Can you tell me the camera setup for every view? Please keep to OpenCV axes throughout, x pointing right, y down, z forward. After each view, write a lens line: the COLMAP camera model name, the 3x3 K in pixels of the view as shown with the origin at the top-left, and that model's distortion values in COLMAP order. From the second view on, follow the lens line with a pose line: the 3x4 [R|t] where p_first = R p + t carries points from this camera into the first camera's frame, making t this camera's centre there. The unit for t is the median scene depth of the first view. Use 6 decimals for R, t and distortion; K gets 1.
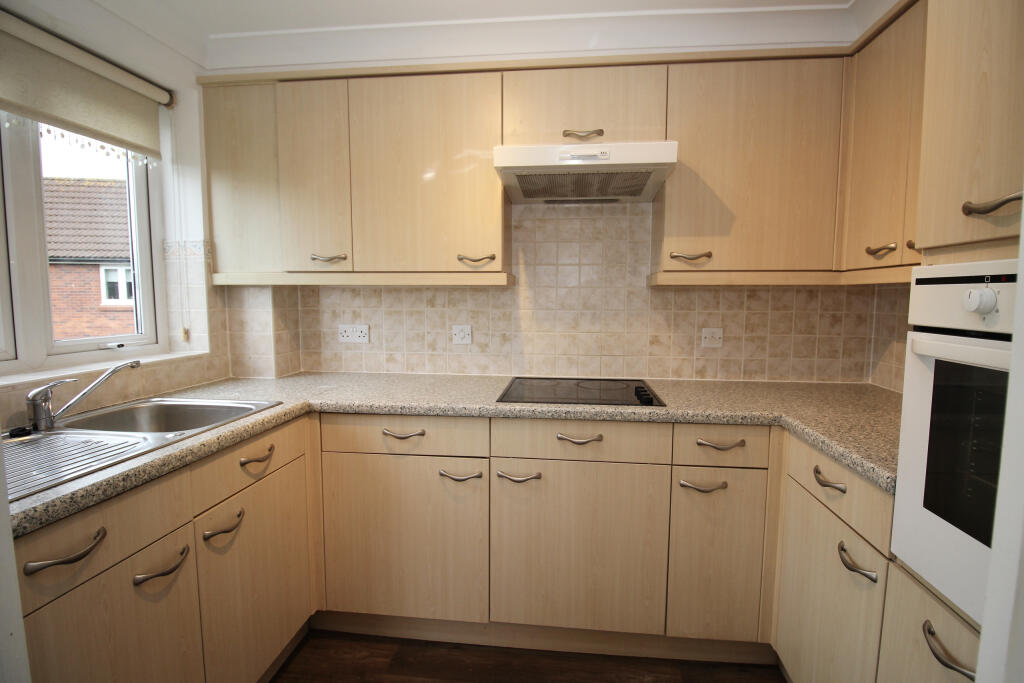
lens RADIAL K [[482.4, 0, 525.2], [0, 482.4, 337.8], [0, 0, 1]] dist [-0.001541, -0.000712]
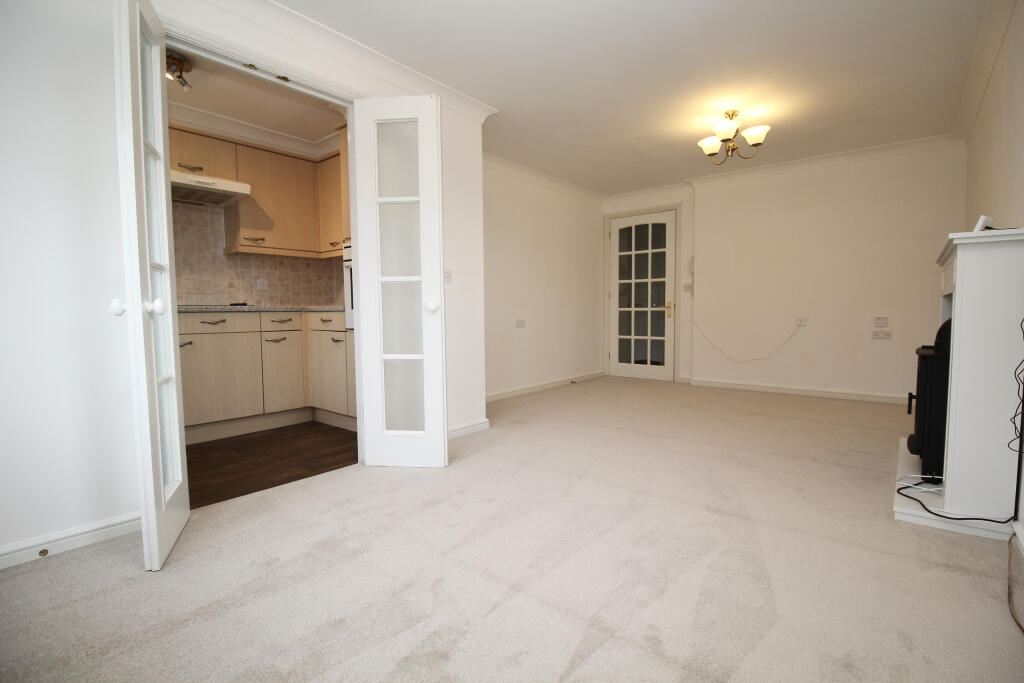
lens RADIAL K [[482.4, 0, 525.2], [0, 482.4, 337.8], [0, 0, 1]] dist [-0.001541, -0.000712]
pose [[0.540561, -0.058756, 0.839251, -0.731224], [0.084851, 0.996279, 0.015097, 0.296060], [-0.837015, 0.063050, 0.543535, -0.987842]]
